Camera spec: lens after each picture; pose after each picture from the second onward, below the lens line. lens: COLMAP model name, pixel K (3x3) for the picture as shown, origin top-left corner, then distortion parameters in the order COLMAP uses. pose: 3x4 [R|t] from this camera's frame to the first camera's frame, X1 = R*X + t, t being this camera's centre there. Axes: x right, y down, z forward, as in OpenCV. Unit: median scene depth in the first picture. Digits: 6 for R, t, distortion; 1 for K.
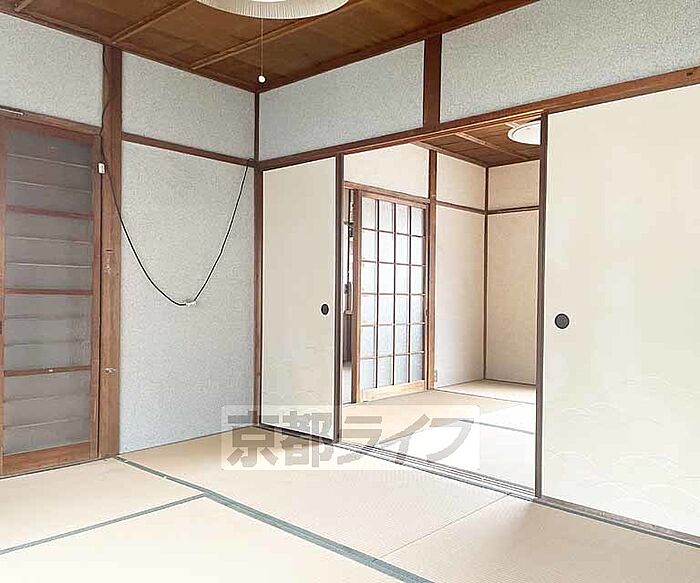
lens RADIAL K [[584.9, 0, 350.0], [0, 584.9, 291.5], [0, 0, 1]] dist [0.004631, -0.067373]
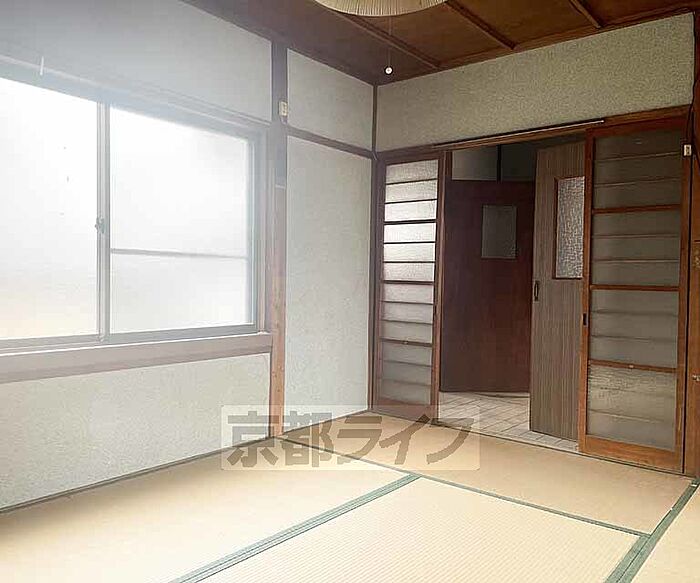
lens RADIAL K [[584.9, 0, 350.0], [0, 584.9, 291.5], [0, 0, 1]] dist [0.004631, -0.067373]
pose [[0.056462, 0.013986, -0.998307, 0.519644], [-0.026748, 0.999564, 0.012491, 0.009700], [0.998046, 0.025997, 0.056811, 0.527178]]
